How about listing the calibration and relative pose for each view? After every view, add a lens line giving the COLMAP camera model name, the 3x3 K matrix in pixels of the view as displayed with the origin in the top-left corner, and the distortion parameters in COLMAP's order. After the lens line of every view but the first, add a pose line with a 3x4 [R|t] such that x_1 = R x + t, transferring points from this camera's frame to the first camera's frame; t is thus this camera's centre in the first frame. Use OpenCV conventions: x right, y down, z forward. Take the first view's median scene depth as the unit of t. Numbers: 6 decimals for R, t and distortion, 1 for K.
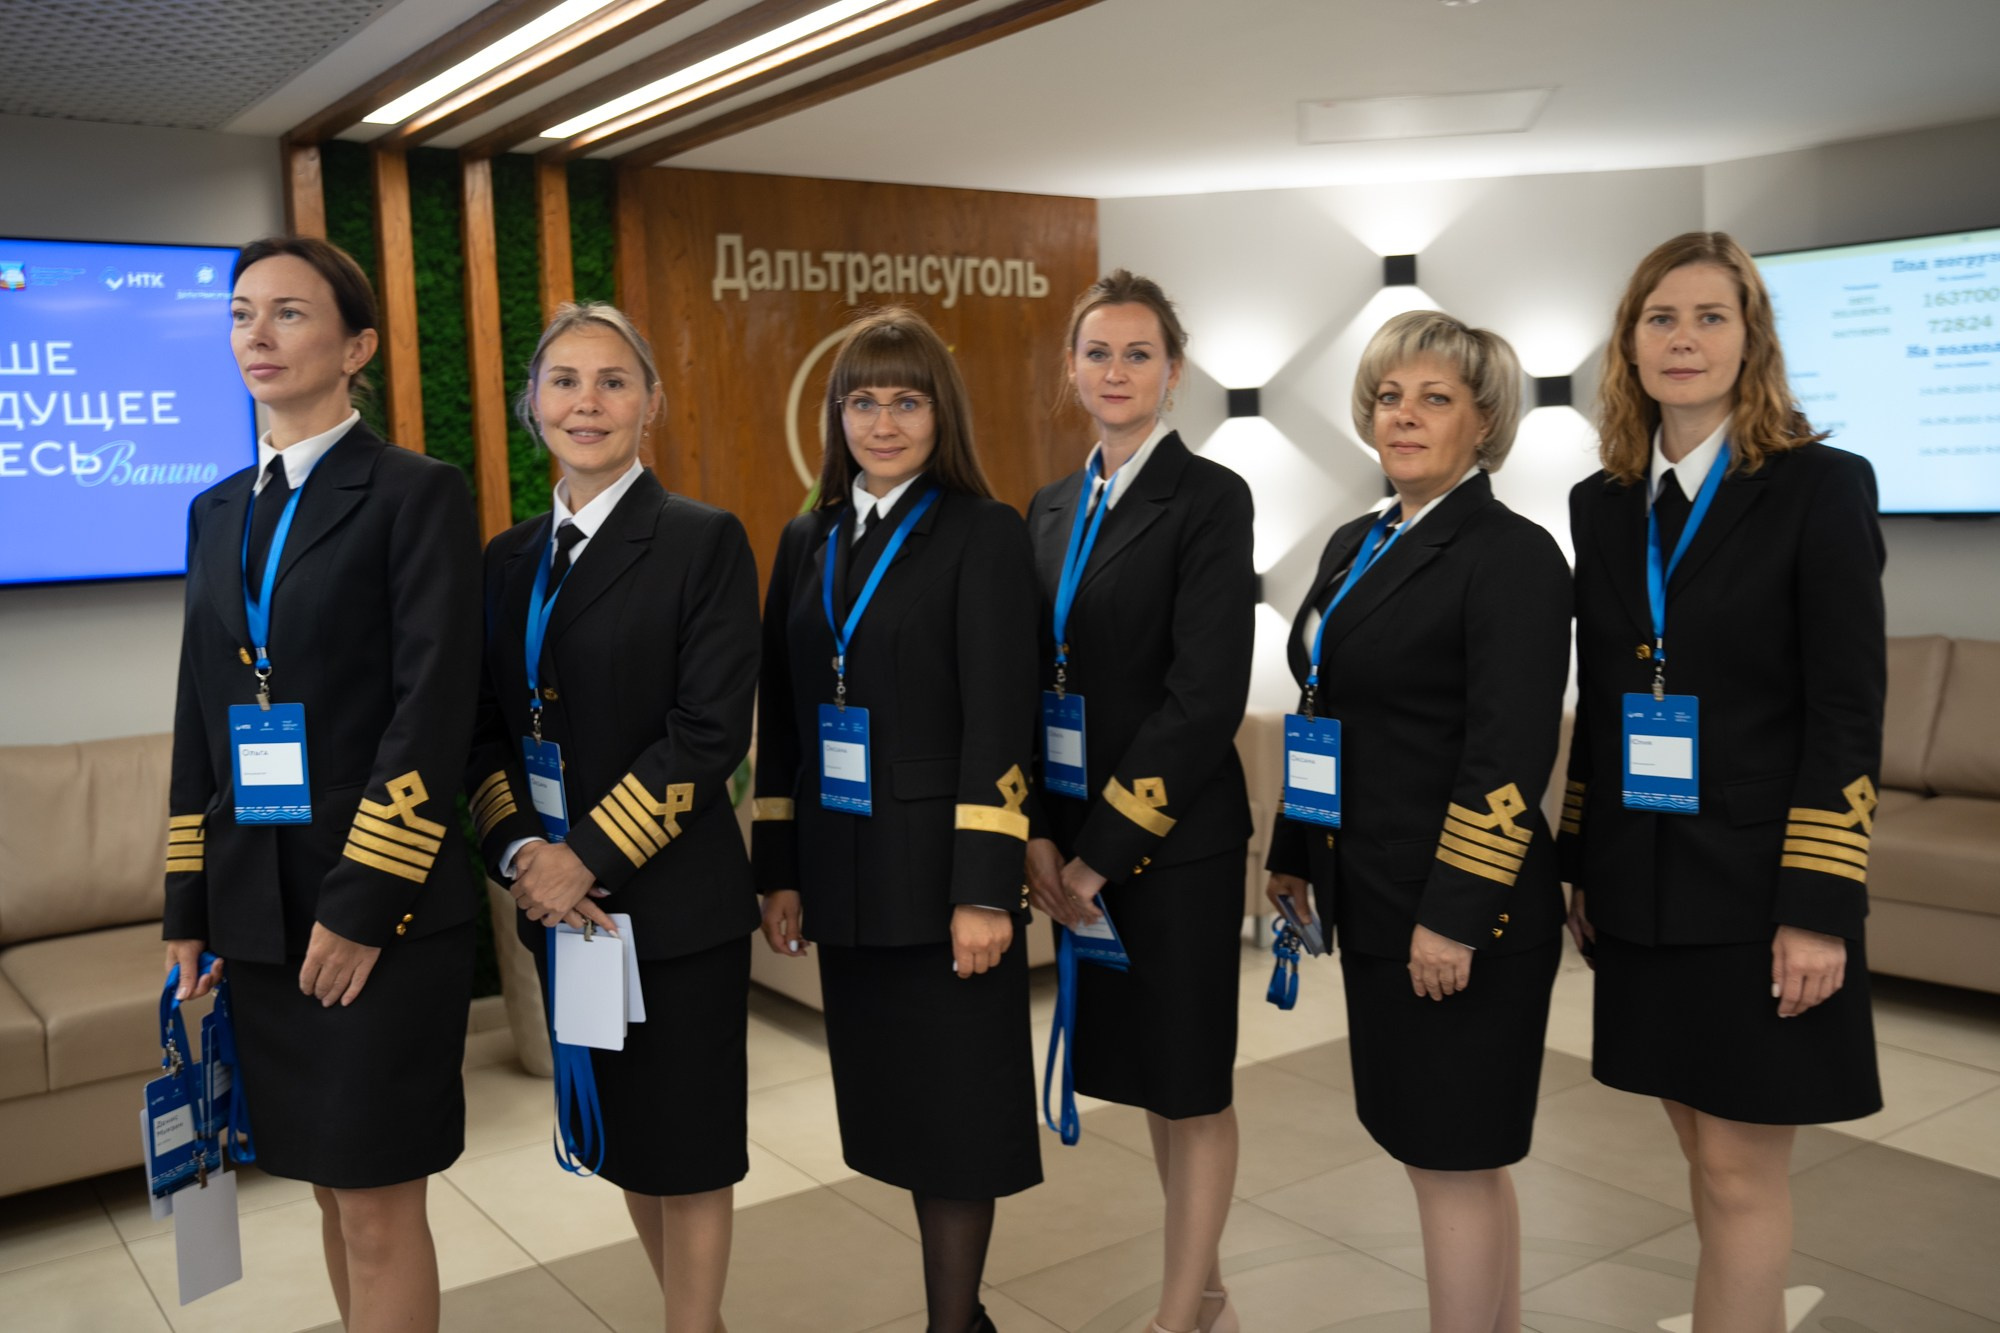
lens RADIAL K [[1861.6, 0, 1010.7], [0, 1861.6, 661.7], [0, 0, 1]] dist [0.000385, 0.000000]
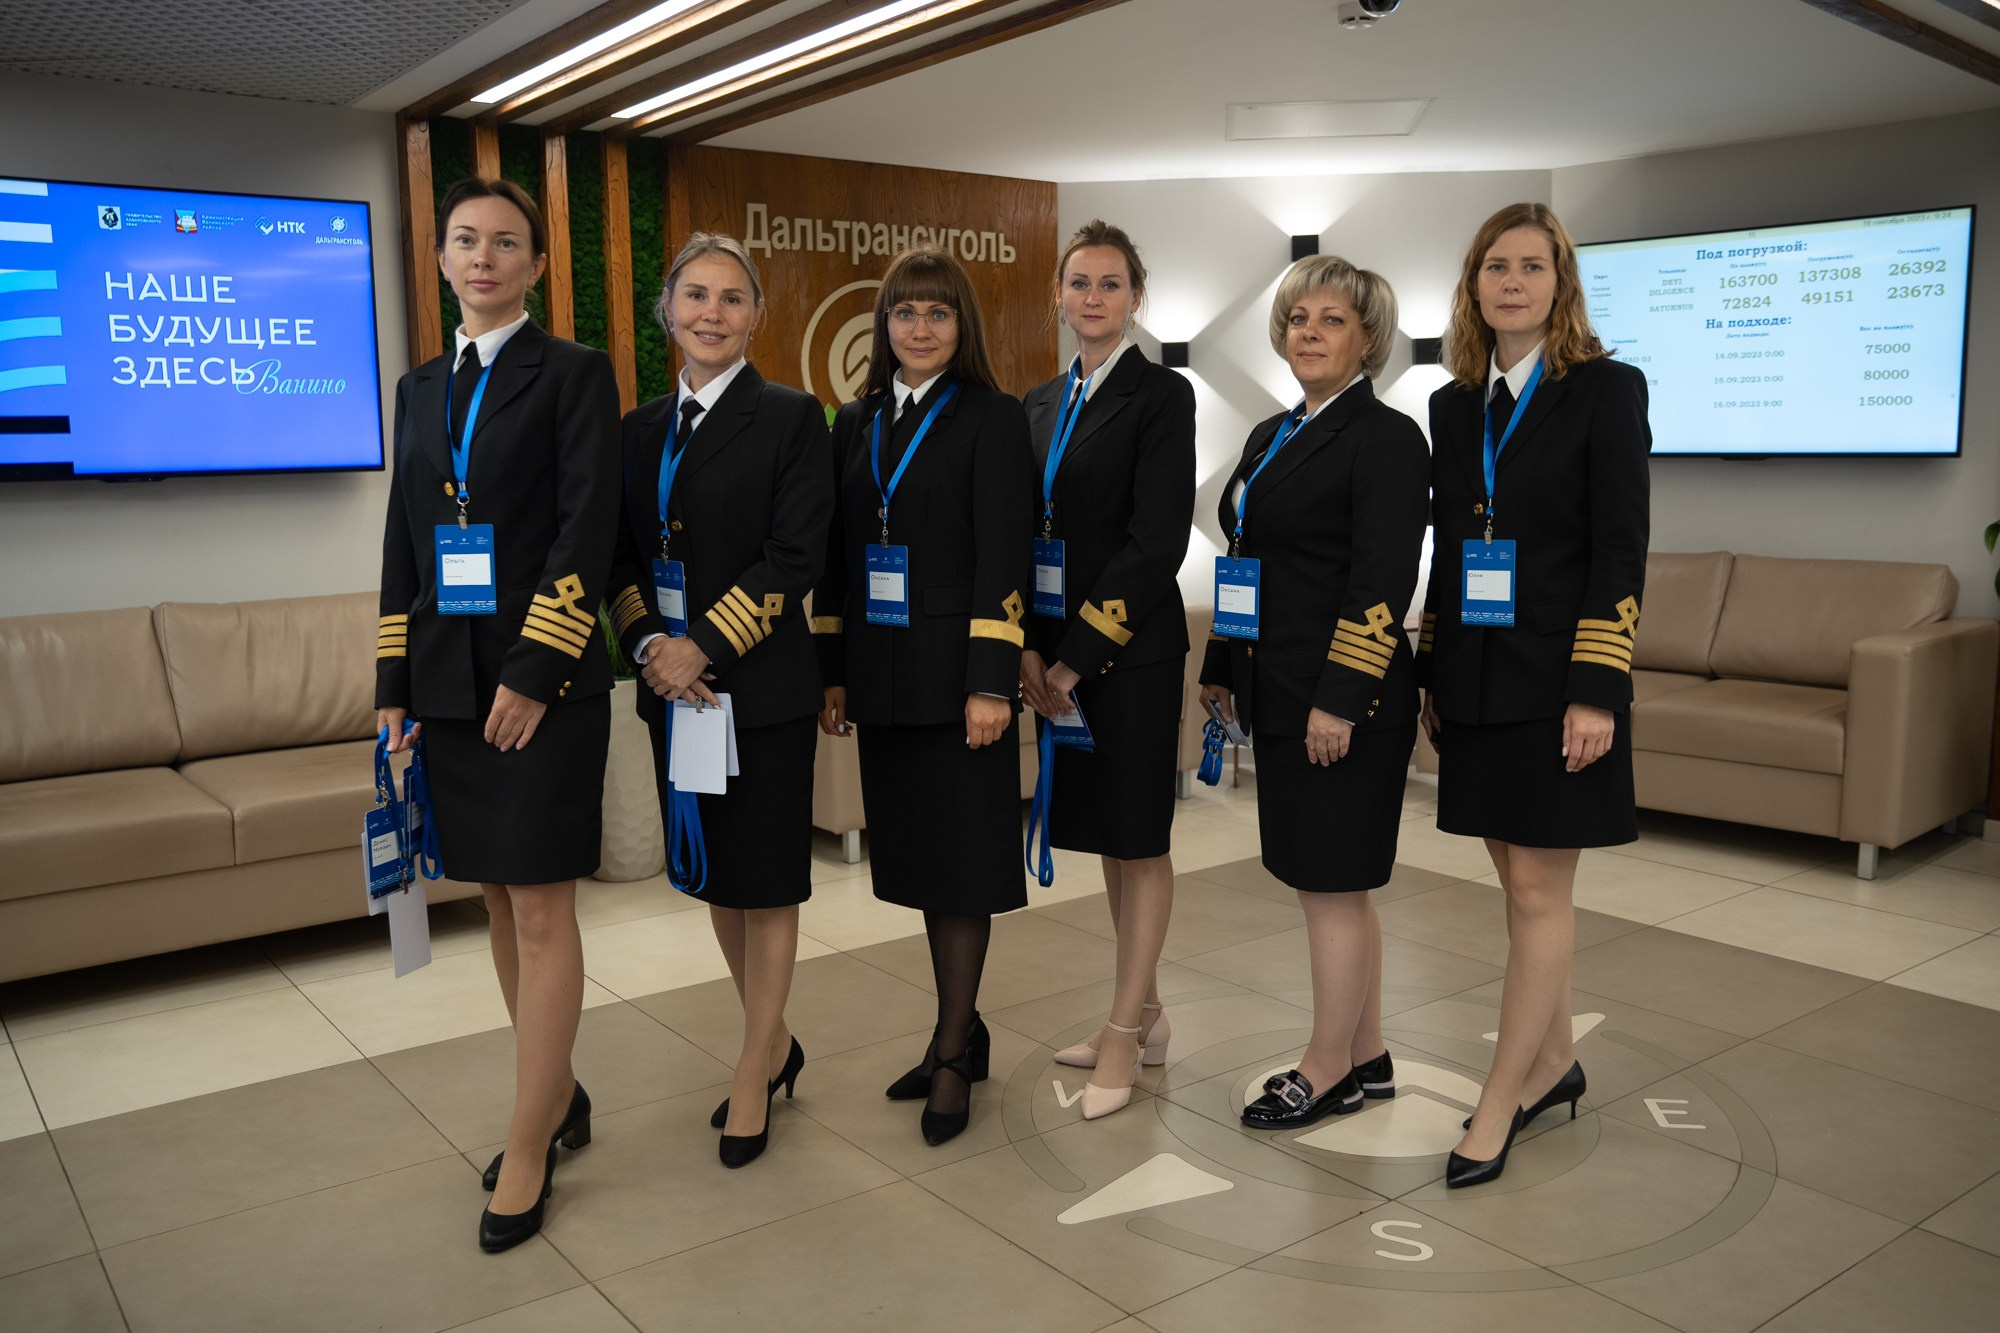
lens RADIAL K [[1626.2, 0, 1018.7], [0, 1626.2, 662.2], [0, 0, 1]] dist [-0.047712, 0.031129]
pose [[0.999183, 0.014845, 0.037600, -0.032329], [-0.016252, 0.999169, 0.037375, 0.054378], [-0.037014, -0.037956, 0.998594, -0.141581]]
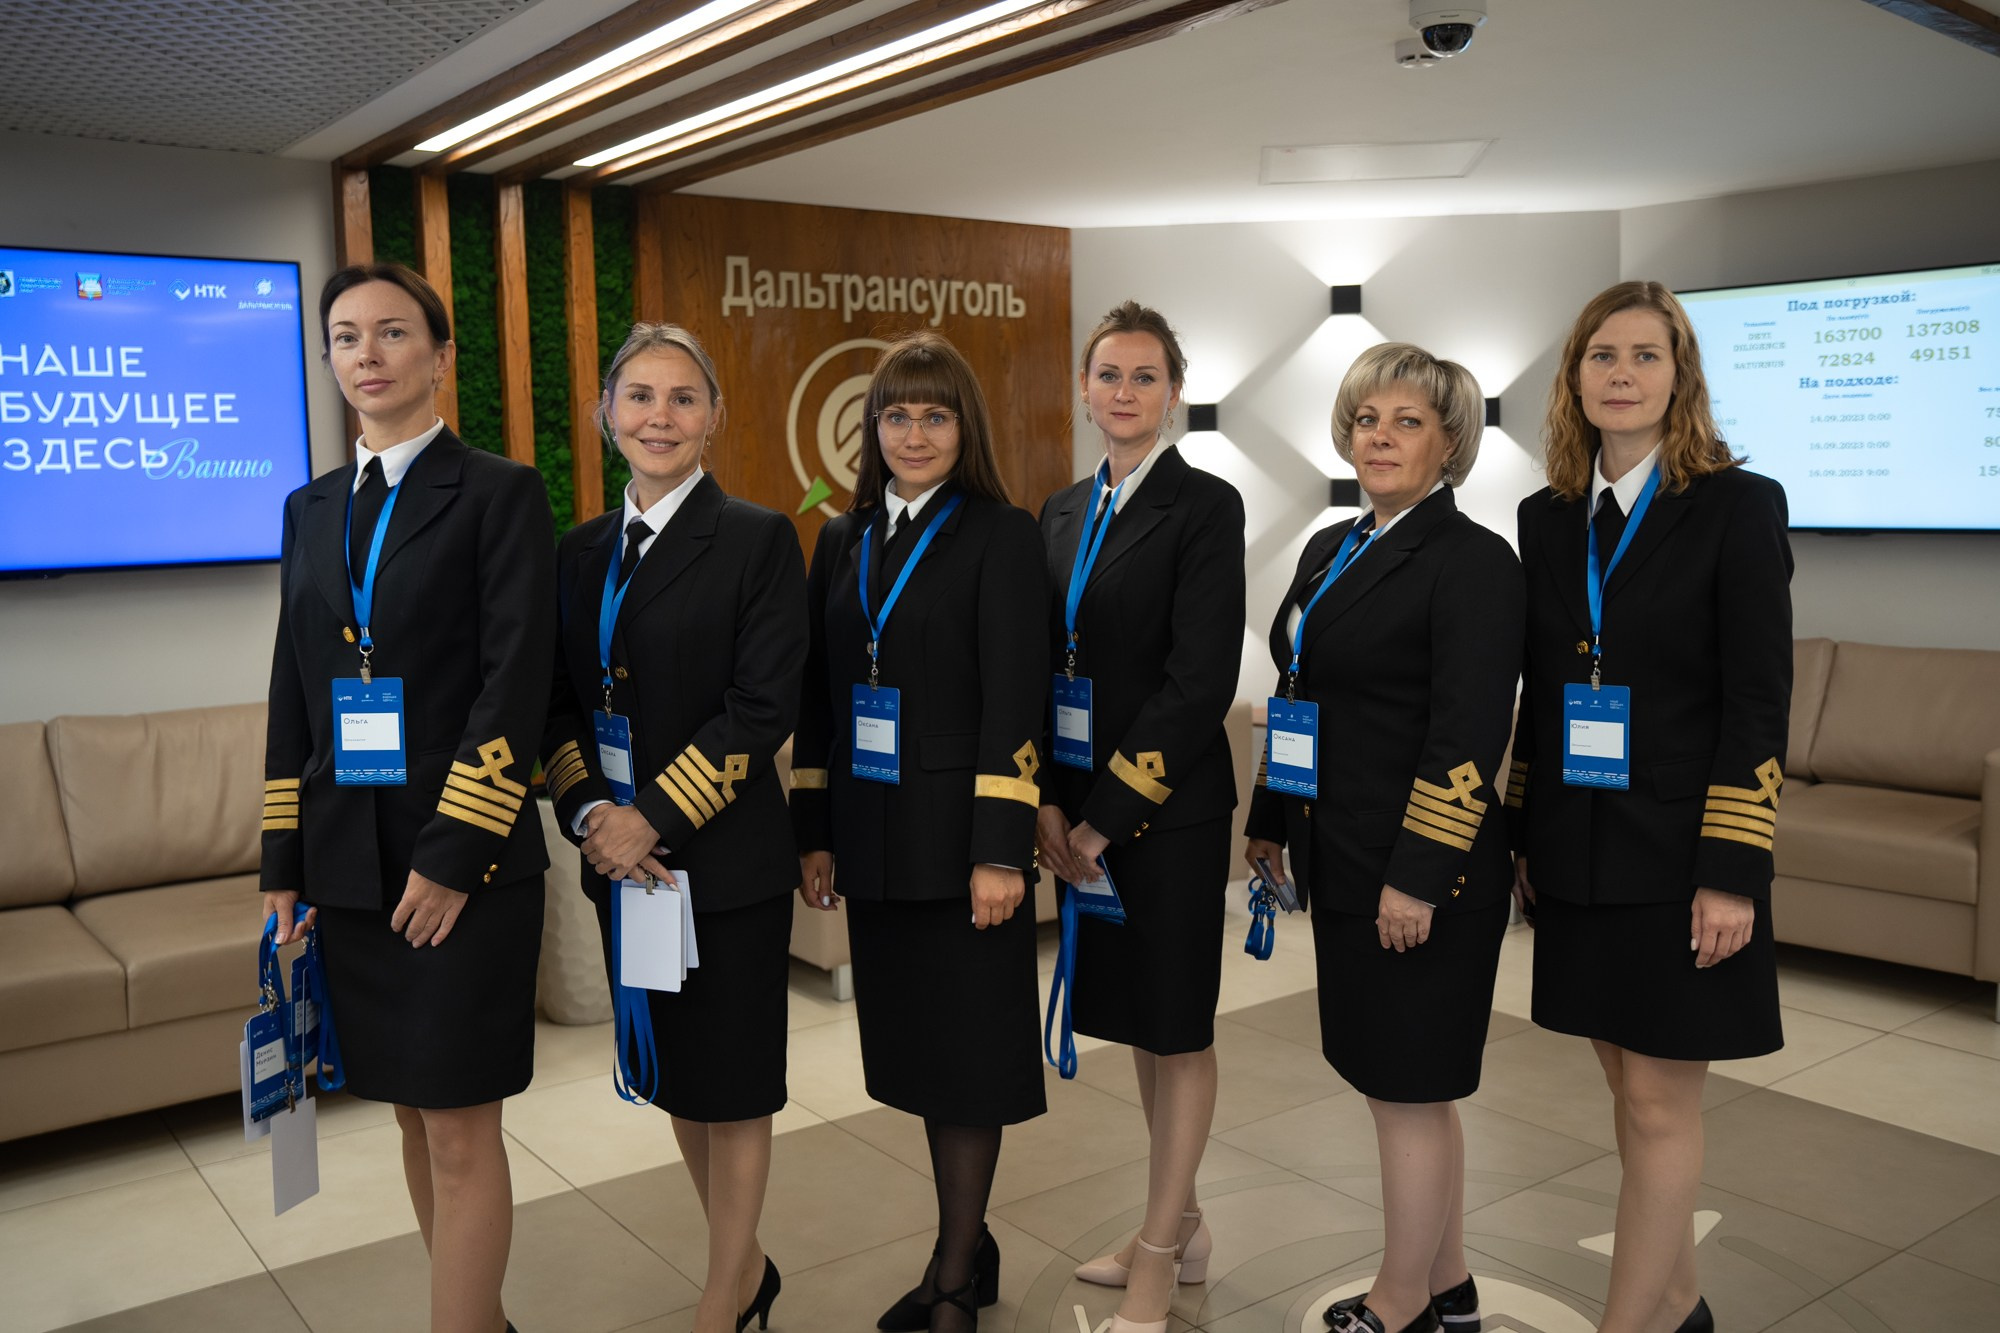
lens RADIAL K [[1737.8, 0, 1010.3], [0, 1737.8, 661.2], [0, 0, 1]] dist [-0.037695, 0.042592]
pose [[0.999557, 0.012673, 0.026947, -0.031875], [-0.012799, 0.999908, 0.004512, 0.002188], [-0.026888, -0.004855, 0.999627, -0.041225]]
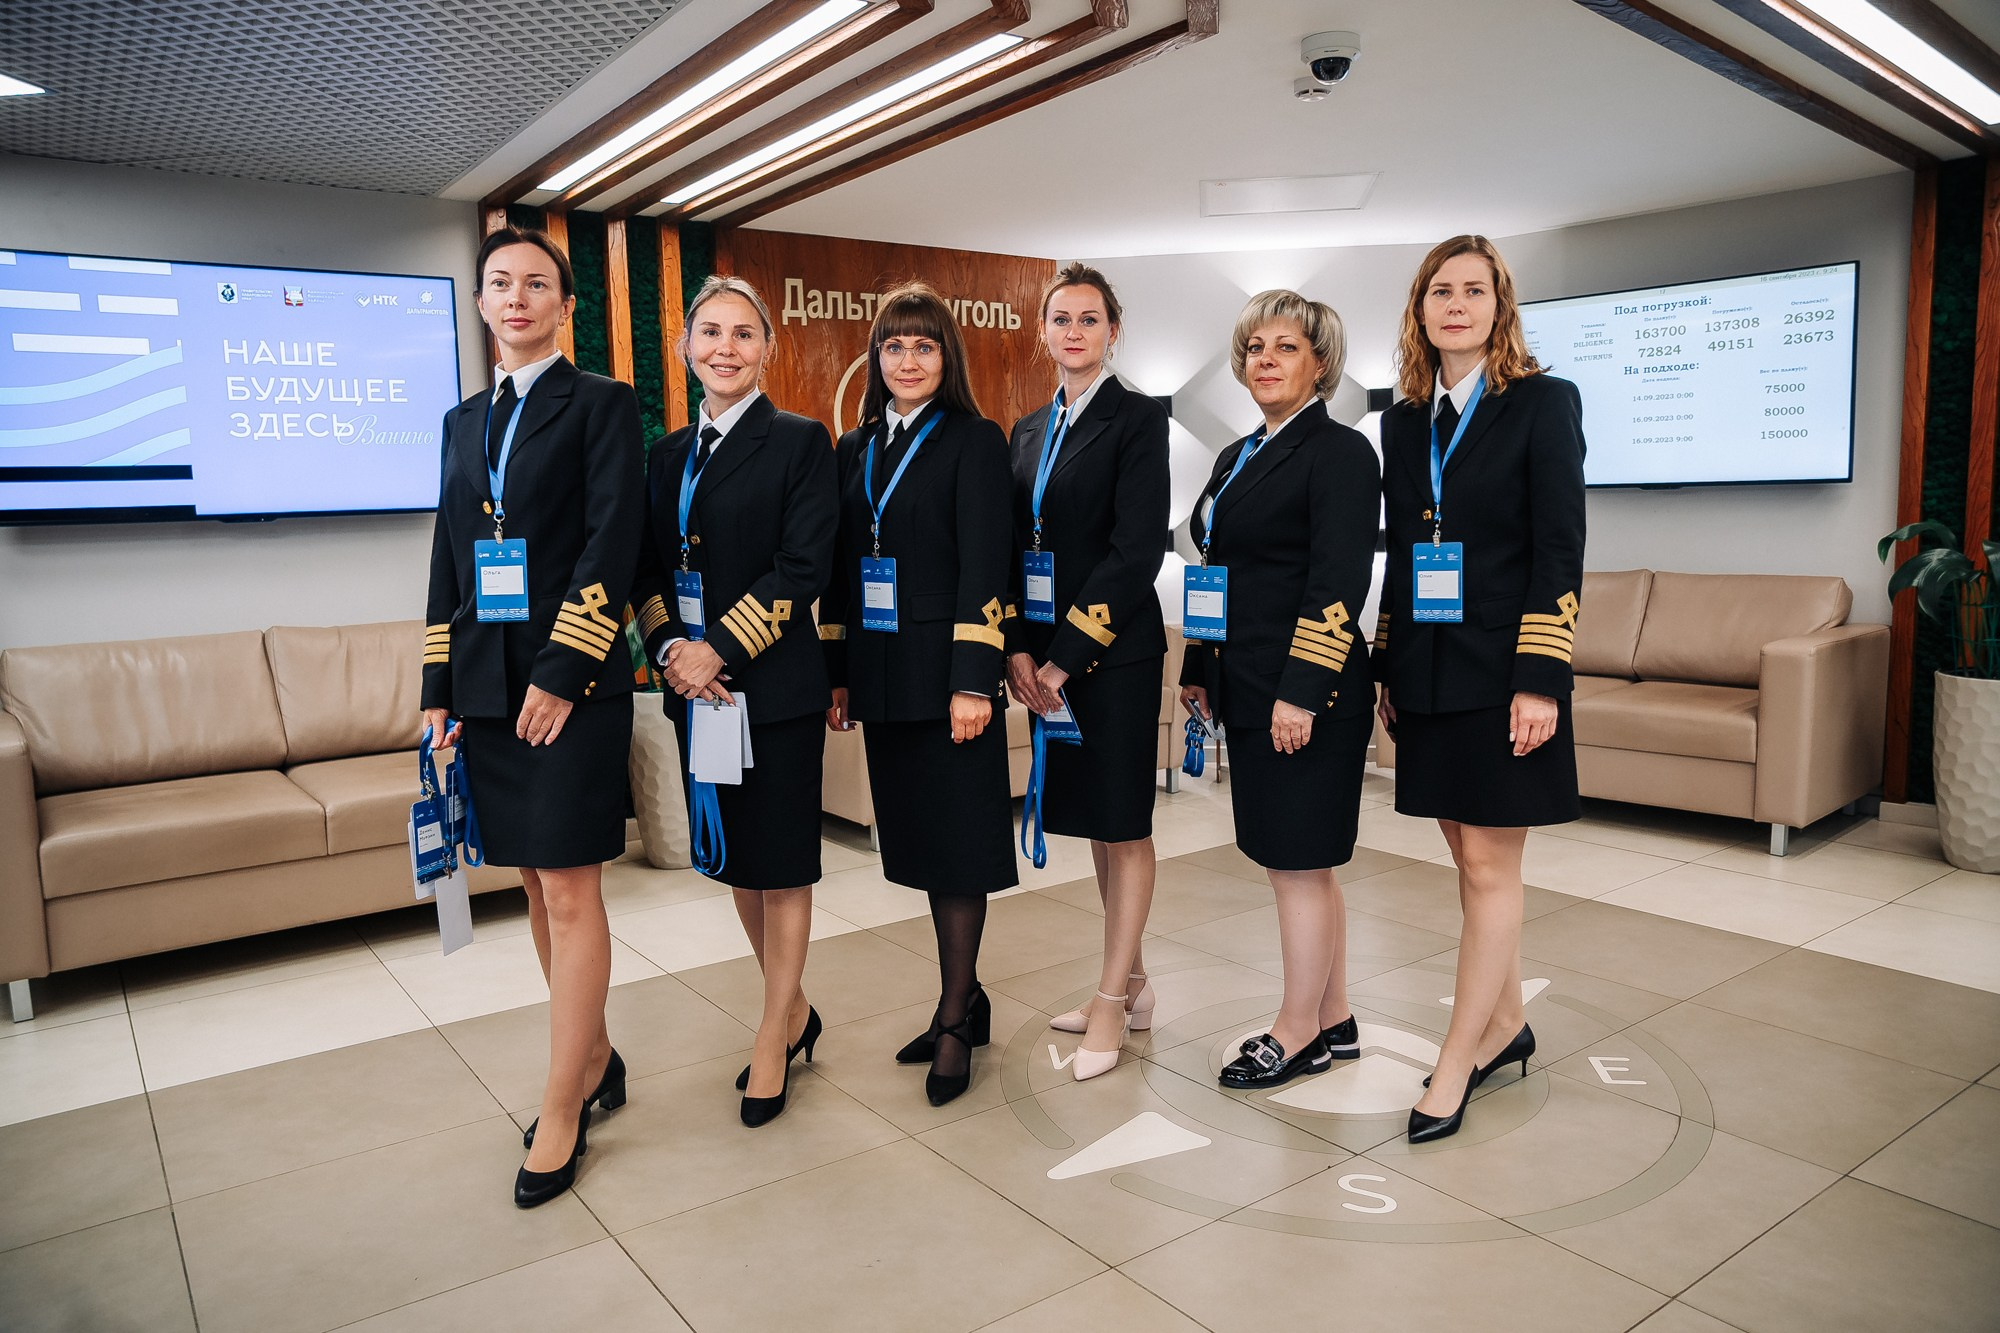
lens RADIAL K [[1378.5, 0, 1015.3], [0, 1378.5, 653.3], [0, 0, 1]] dist [-0.046425, -0.025037]
pose [[0.999792, 0.004326, 0.019945, -0.009112], [-0.004627, 0.999876, 0.015082, 0.071809], [-0.019877, -0.015171, 0.999687, -0.071461]]
